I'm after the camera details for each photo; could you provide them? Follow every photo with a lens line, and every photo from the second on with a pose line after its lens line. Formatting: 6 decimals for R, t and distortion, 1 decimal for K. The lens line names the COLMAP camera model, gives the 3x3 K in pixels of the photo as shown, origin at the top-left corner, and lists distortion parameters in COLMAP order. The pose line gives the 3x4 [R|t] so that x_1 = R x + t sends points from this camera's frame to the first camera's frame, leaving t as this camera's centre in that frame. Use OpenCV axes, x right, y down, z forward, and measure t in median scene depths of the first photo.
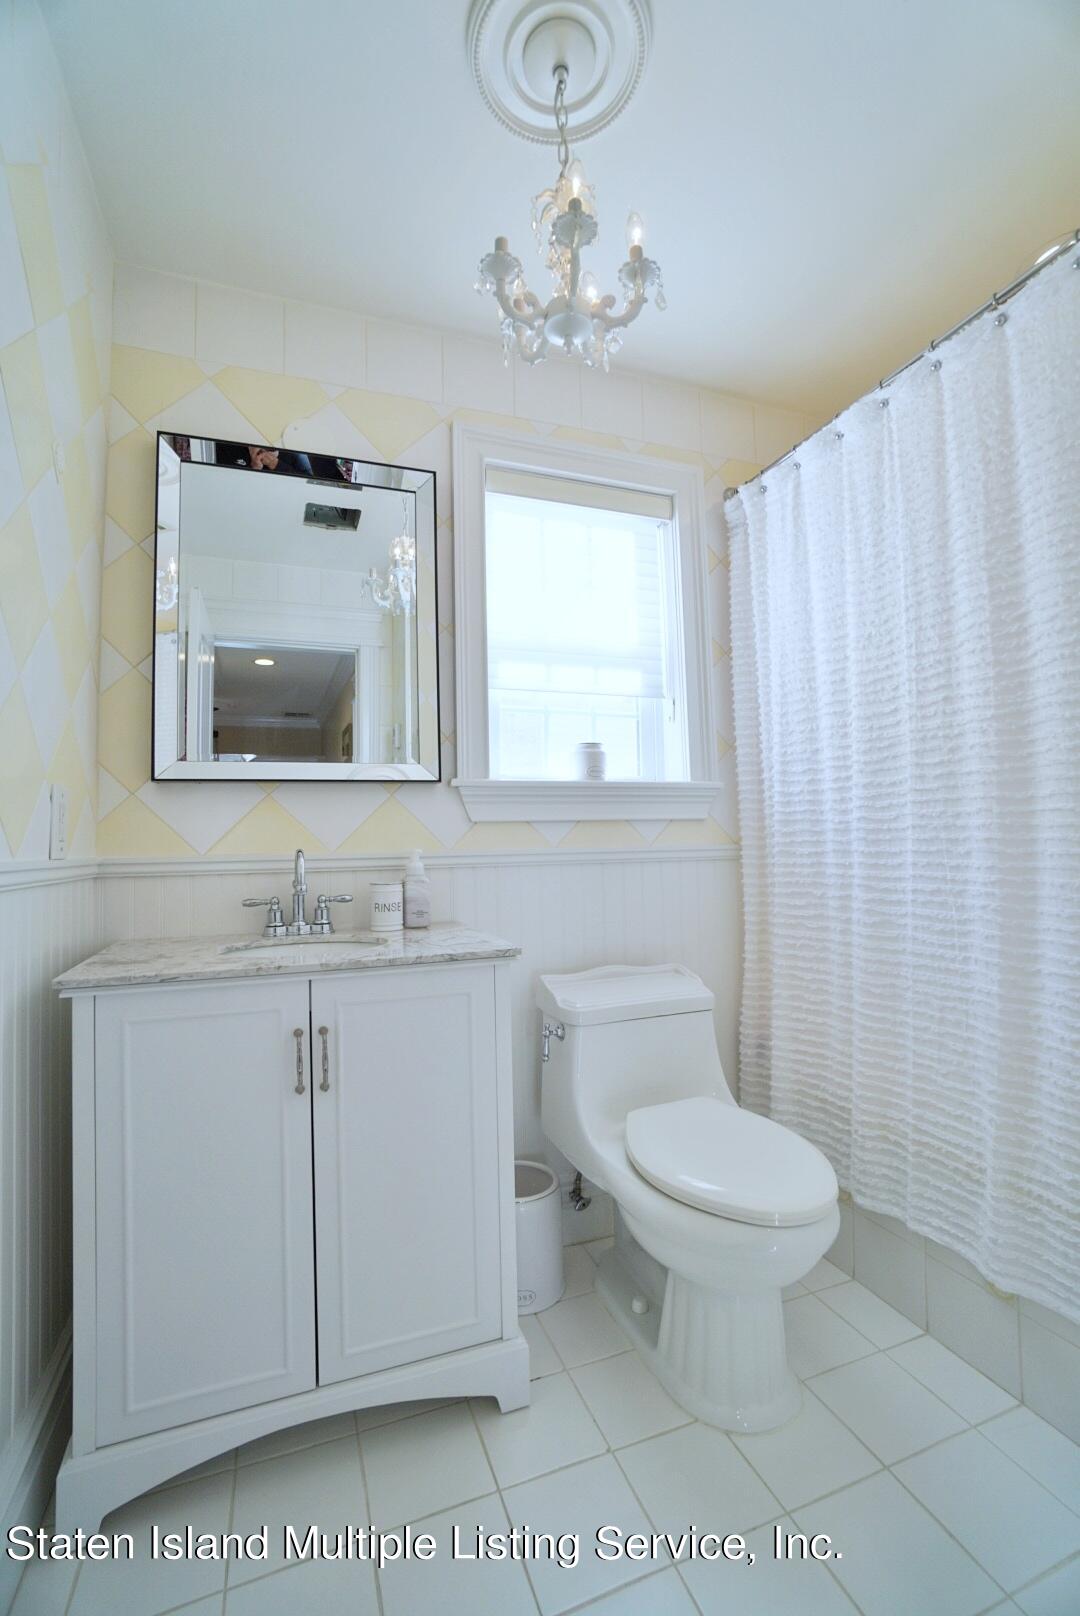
lens RADIAL K [[701.5, 0, 553.7], [0, 701.5, 811.5], [0, 0, 1]] dist [-0.055485, 0.019327]
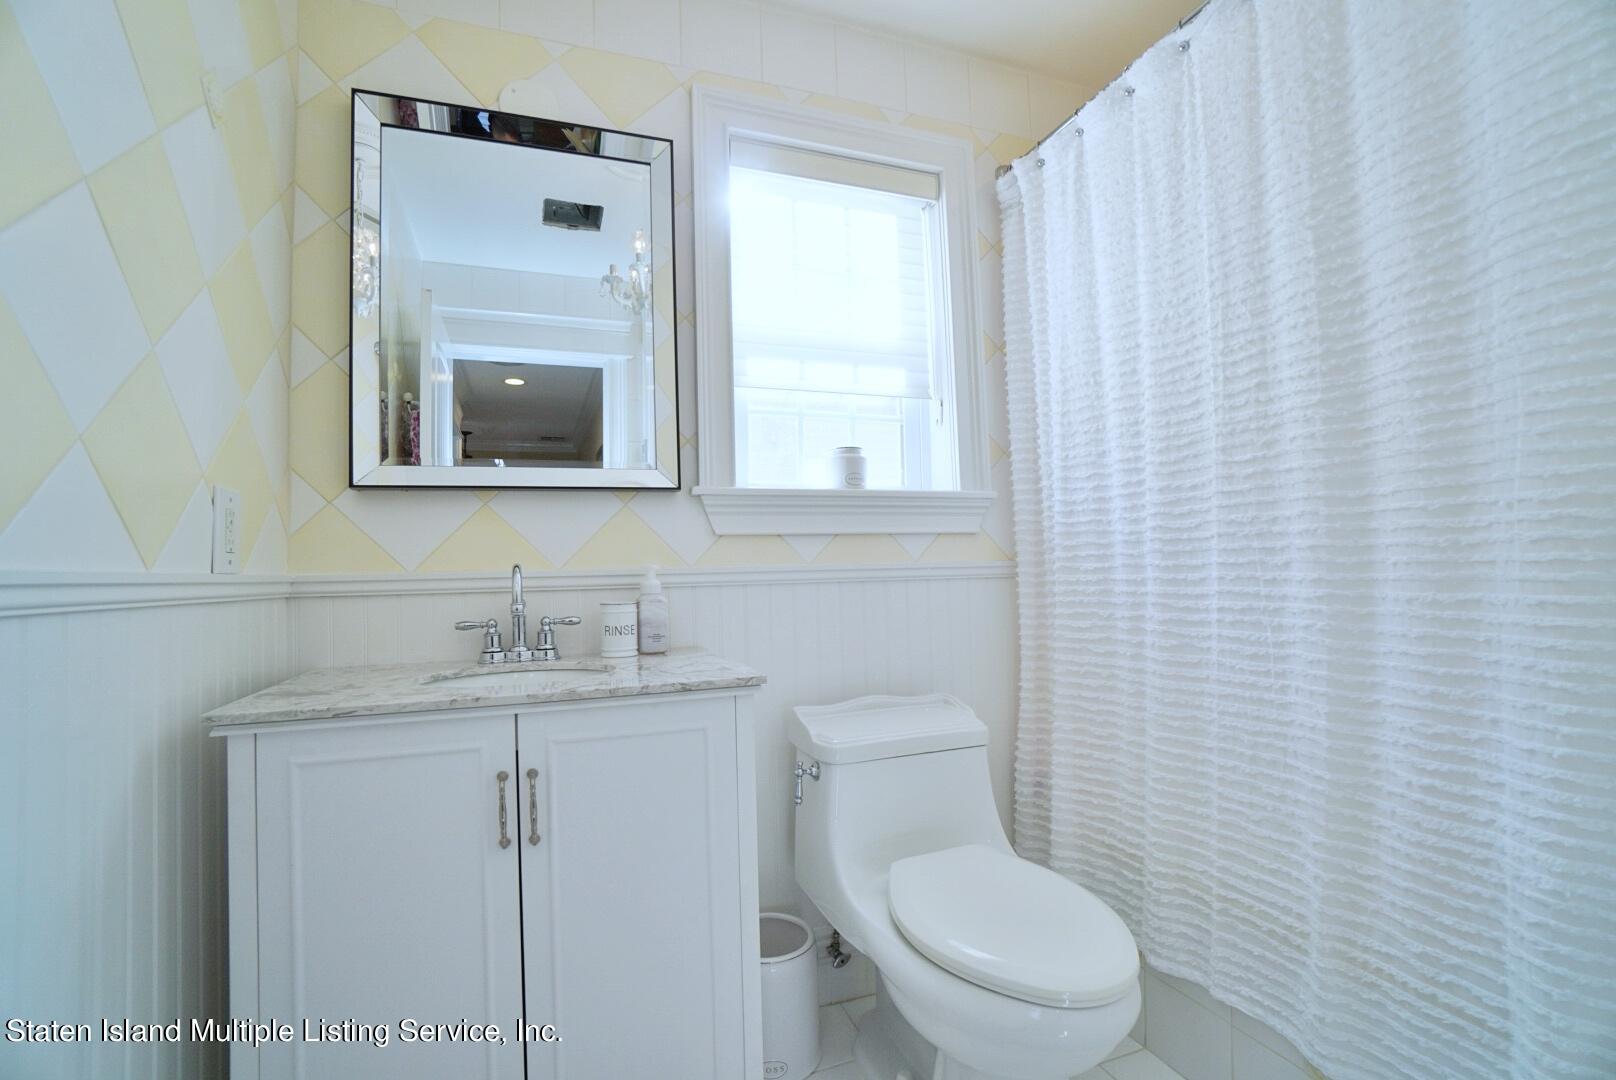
lens RADIAL K [[701.5, 0, 816.2], [0, 701.5, 541.4], [0, 0, 1]] dist [-0.055485, 0.019327]
pose [[0.999990, -0.002697, -0.003597, 0.018060], [0.002707, 0.999992, 0.002773, 0.025688], [0.003589, -0.002783, 0.999990, 0.133595]]
